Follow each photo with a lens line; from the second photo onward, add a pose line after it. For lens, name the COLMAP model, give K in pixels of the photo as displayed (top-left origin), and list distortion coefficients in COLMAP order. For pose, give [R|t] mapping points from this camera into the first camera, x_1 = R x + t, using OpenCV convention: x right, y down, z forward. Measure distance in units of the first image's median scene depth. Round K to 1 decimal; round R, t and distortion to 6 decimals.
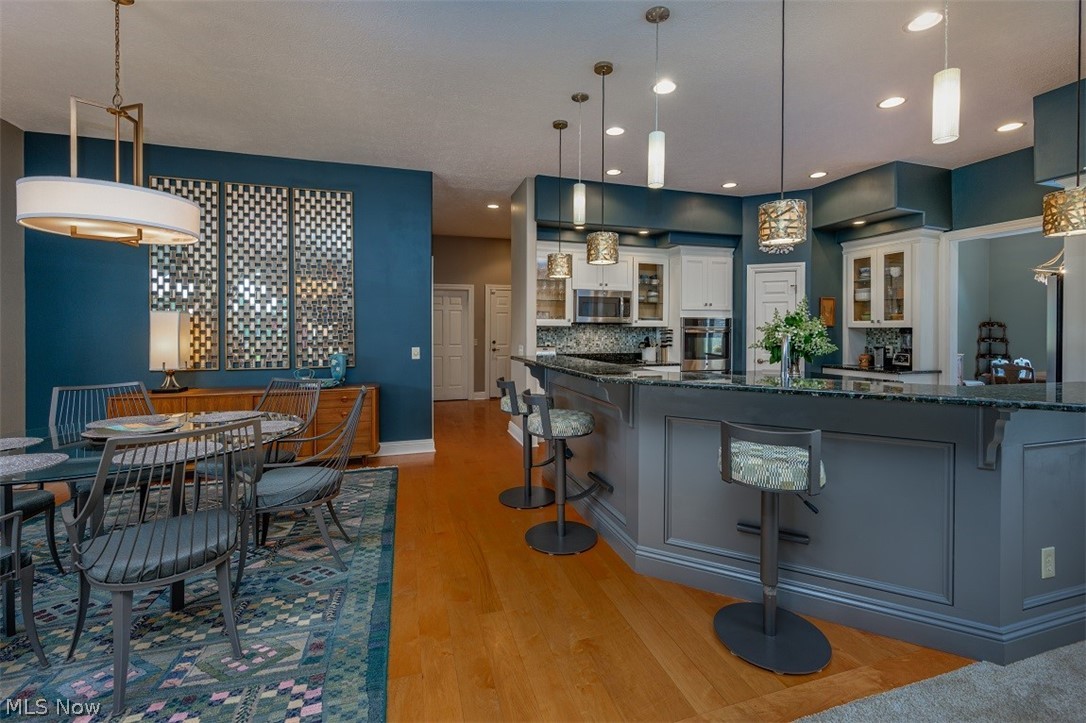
lens RADIAL K [[467.6, 0, 553.3], [0, 467.6, 329.3], [0, 0, 1]] dist [0.005571, 0.000091]
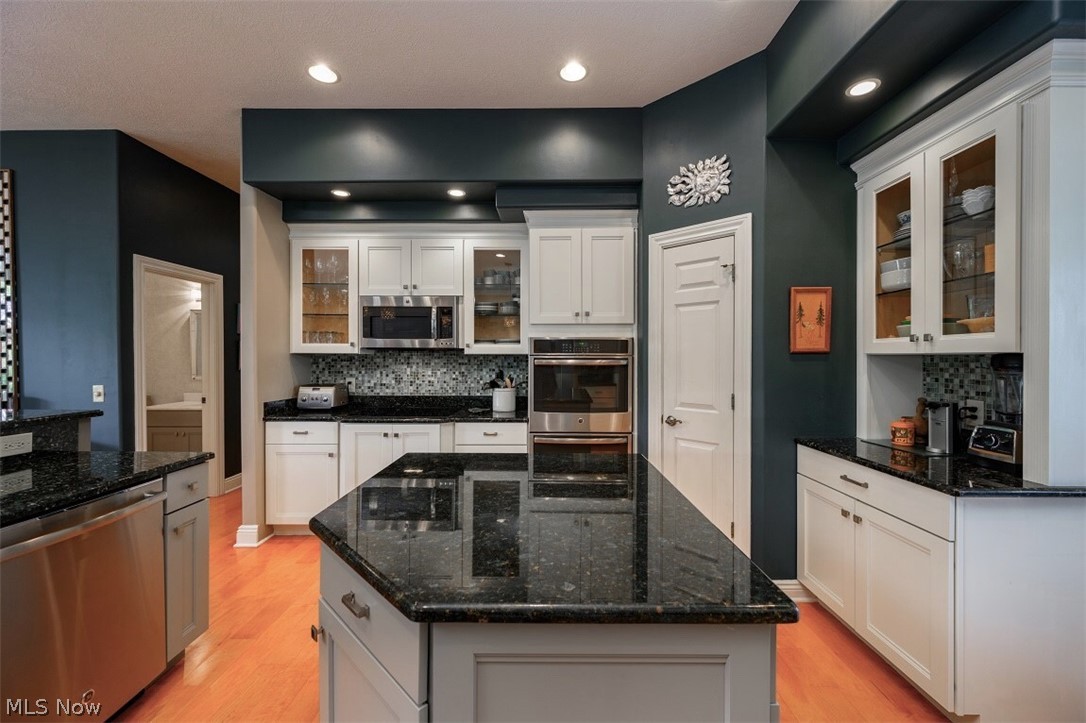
lens RADIAL K [[429.1, 0, 544.1], [0, 429.1, 359.8], [0, 0, 1]] dist [0.000259, 0.000128]
pose [[0.950364, -0.000238, -0.311139, 0.533587], [0.001506, 0.999992, 0.003834, -0.000582], [0.311136, -0.004112, 0.950357, 0.599550]]
